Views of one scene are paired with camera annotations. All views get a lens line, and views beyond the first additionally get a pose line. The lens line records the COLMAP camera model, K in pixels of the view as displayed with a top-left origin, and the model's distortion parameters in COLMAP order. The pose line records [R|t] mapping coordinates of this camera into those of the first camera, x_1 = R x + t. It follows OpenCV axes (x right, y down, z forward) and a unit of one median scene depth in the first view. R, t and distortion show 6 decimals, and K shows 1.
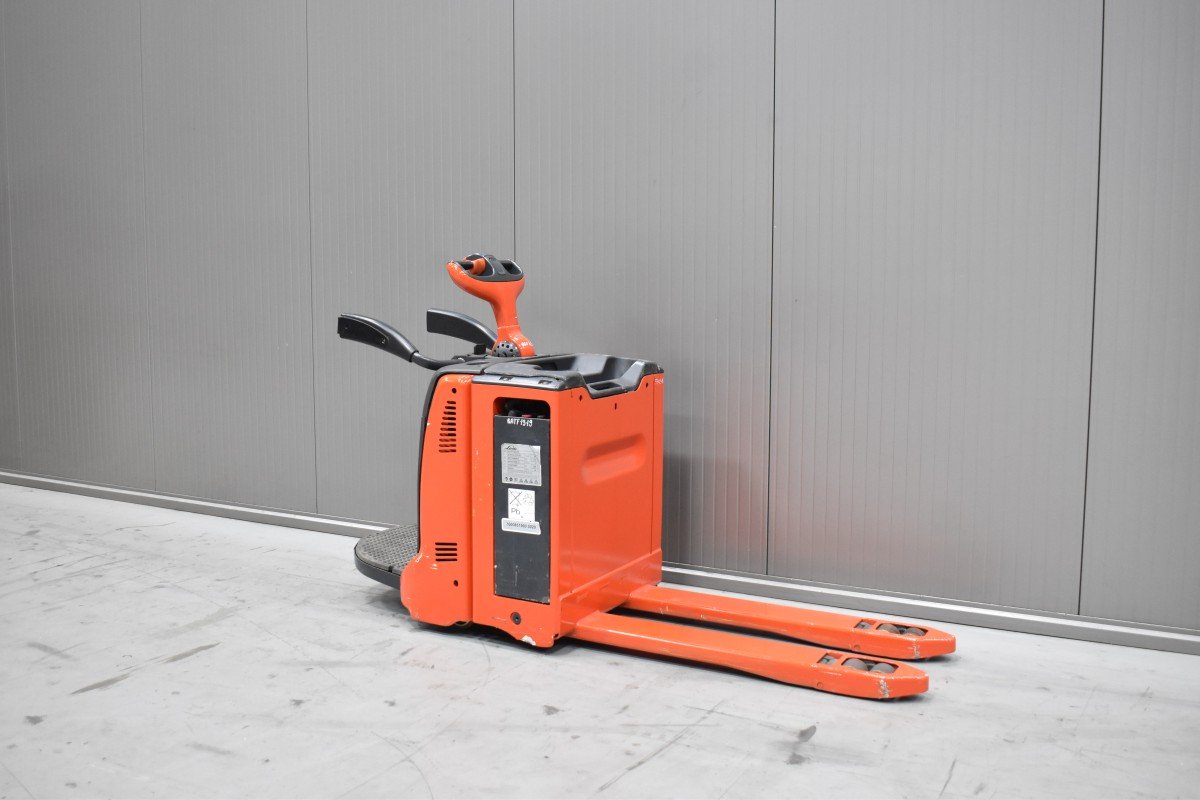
lens RADIAL K [[1161.9, 0, 602.1], [0, 1161.9, 397.5], [0, 0, 1]] dist [-0.072822, 0.000000]
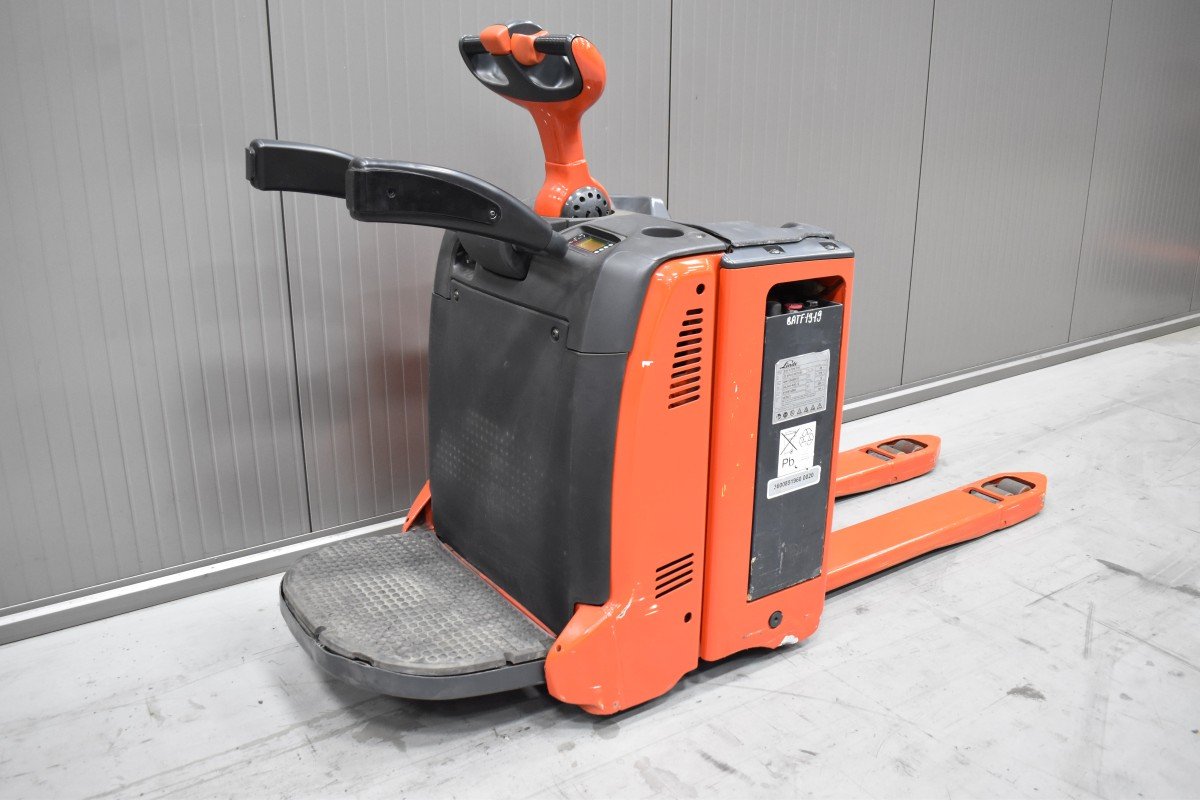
lens RADIAL K [[1020.8, 0, 604.7], [0, 1020.8, 394.8], [0, 0, 1]] dist [-0.088556, 0.016520]
pose [[0.449963, -0.275183, 0.849592, -0.563269], [0.093311, 0.960621, 0.261726, -0.086456], [-0.888159, -0.038491, 0.457922, 0.832647]]
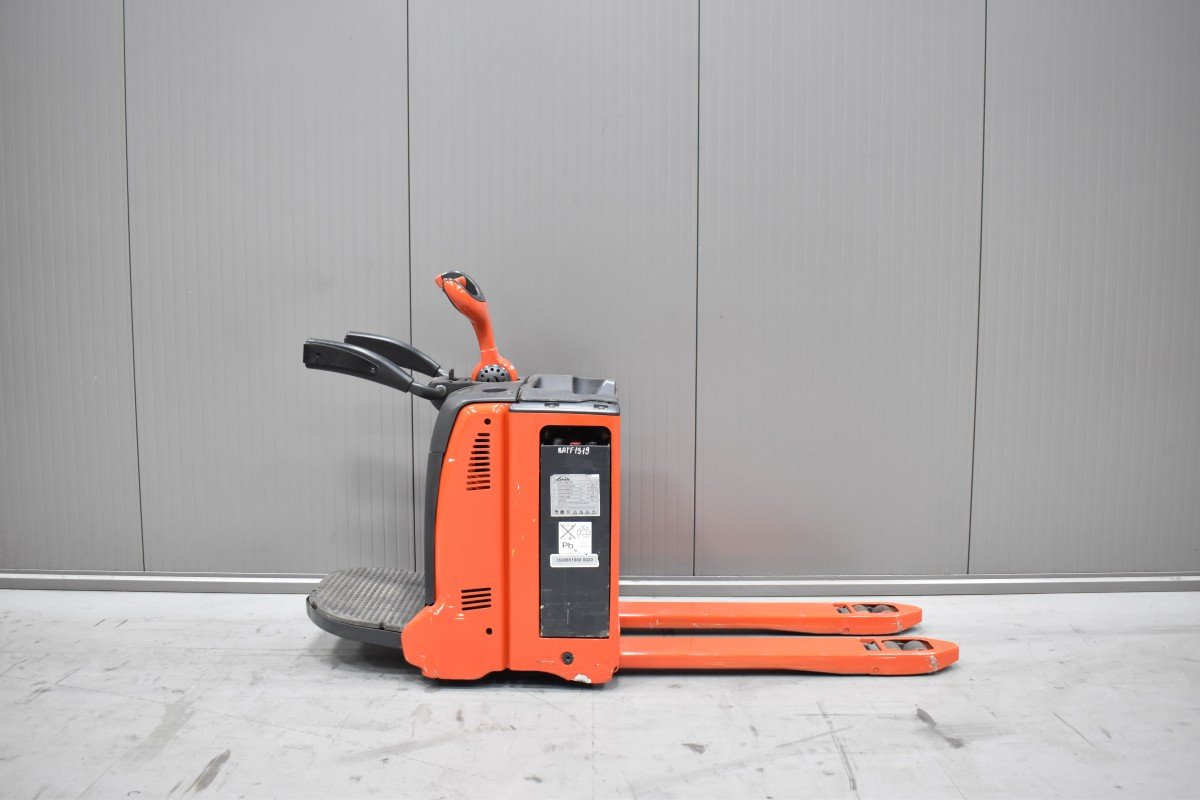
lens RADIAL K [[1020.8, 0, 602.7], [0, 1020.8, 395.7], [0, 0, 1]] dist [-0.088556, 0.016520]
pose [[0.875436, -0.050200, 0.480720, -0.436541], [0.051855, 0.998606, 0.009848, -0.029625], [-0.480544, 0.016306, 0.876819, 0.258320]]
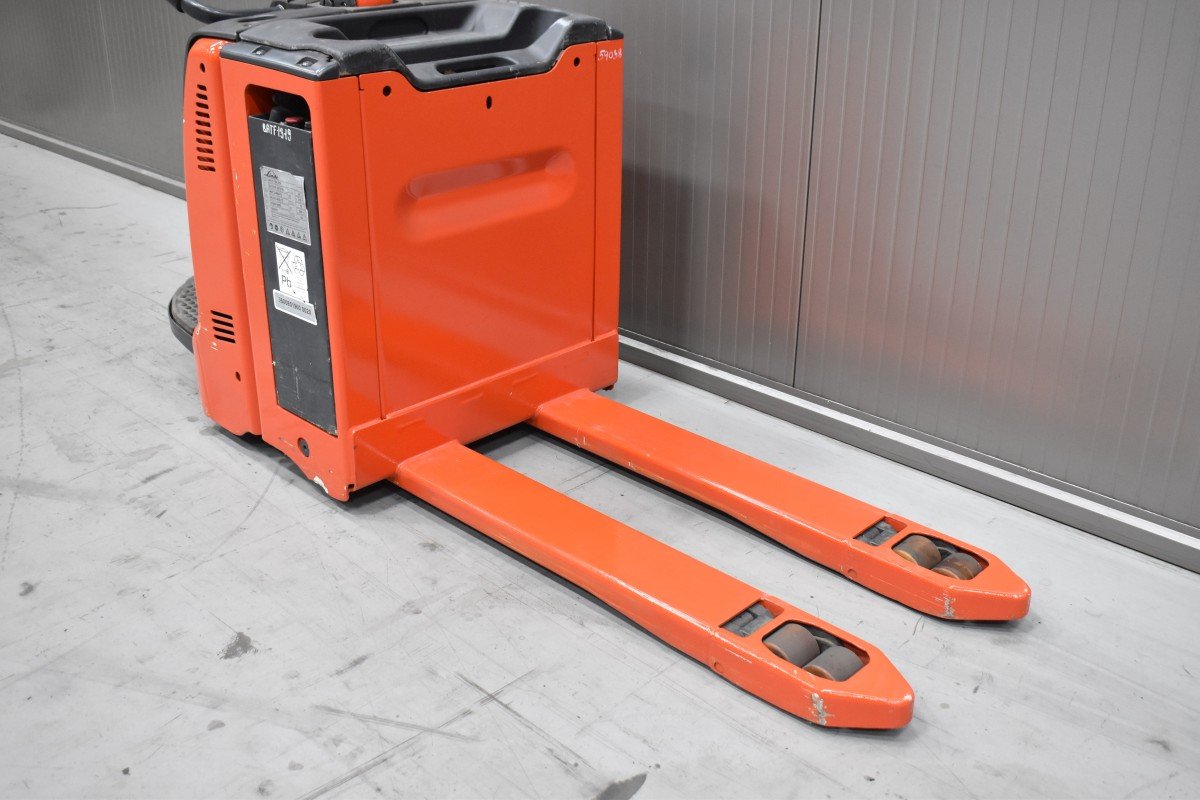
lens RADIAL K [[1214.3, 0, 596.0], [0, 1214.3, 393.7], [0, 0, 1]] dist [-0.068838, 0.000000]
pose [[0.962871, 0.110552, -0.246290, 0.235238], [-0.031263, 0.951831, 0.305024, -0.040778], [0.268147, -0.285999, 0.919947, 0.451884]]
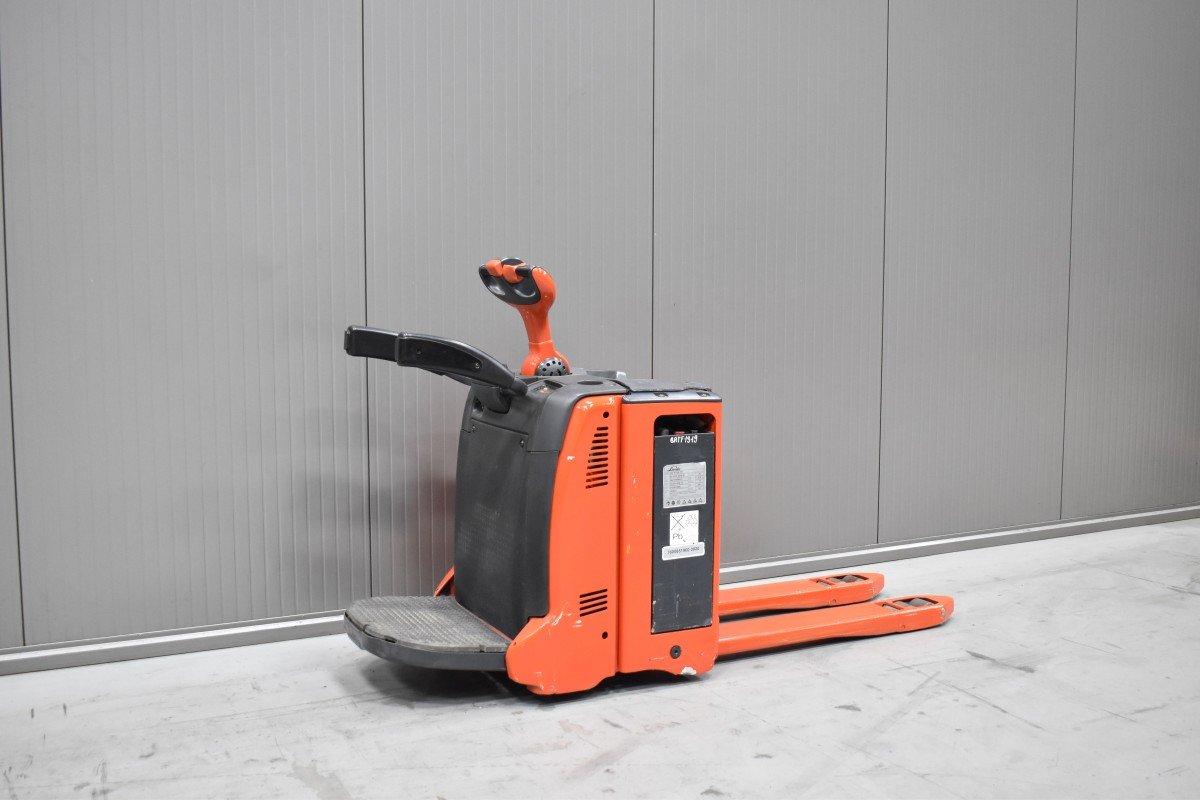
lens RADIAL K [[1214.3, 0, 609.8], [0, 1214.3, 398.7], [0, 0, 1]] dist [-0.068838, 0.000000]
pose [[0.560781, -0.083093, 0.823784, -0.887026], [0.089361, 0.995214, 0.039553, -0.054304], [-0.823128, 0.051434, 0.565522, 0.486068]]
